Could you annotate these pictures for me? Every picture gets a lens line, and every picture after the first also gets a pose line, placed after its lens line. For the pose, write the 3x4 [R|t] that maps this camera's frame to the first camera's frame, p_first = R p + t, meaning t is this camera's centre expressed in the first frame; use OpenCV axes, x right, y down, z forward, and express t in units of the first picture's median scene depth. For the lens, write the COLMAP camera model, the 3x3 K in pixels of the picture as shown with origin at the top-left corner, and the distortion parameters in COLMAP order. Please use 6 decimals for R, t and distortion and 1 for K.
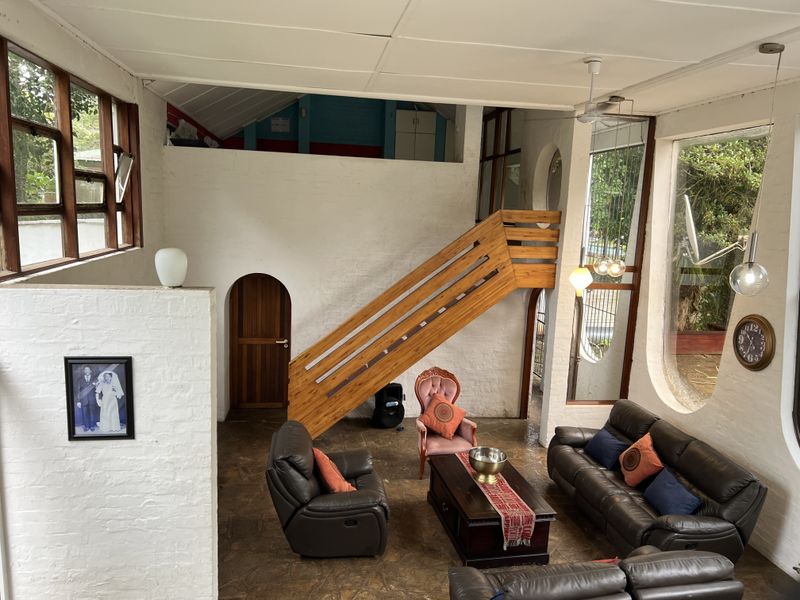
lens RADIAL K [[604.0, 0, 396.1], [0, 604.0, 302.9], [0, 0, 1]] dist [0.065239, -0.086156]
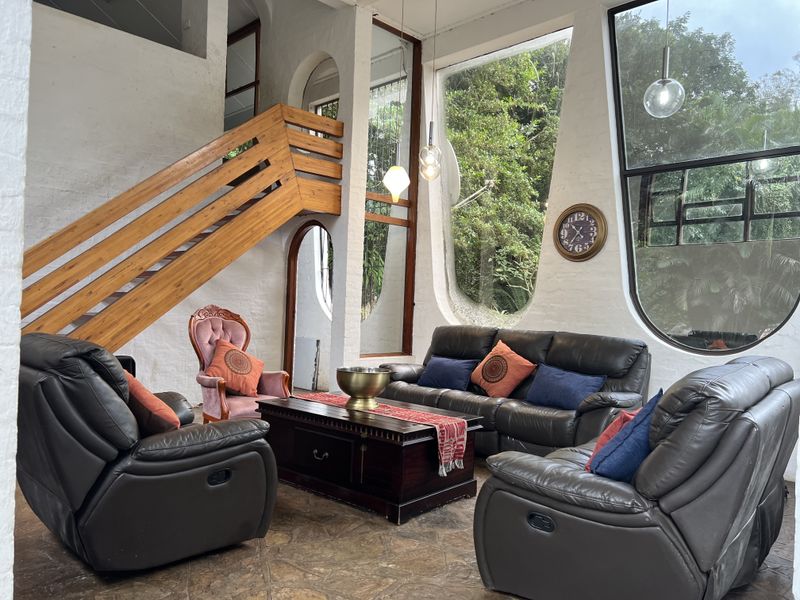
lens RADIAL K [[604.0, 0, 396.1], [0, 604.0, 302.9], [0, 0, 1]] dist [0.065239, -0.086156]
pose [[0.798041, -0.012055, 0.602483, -0.186825], [0.094623, 0.989904, -0.105530, 0.199658], [-0.595128, 0.141227, 0.791124, 0.336953]]
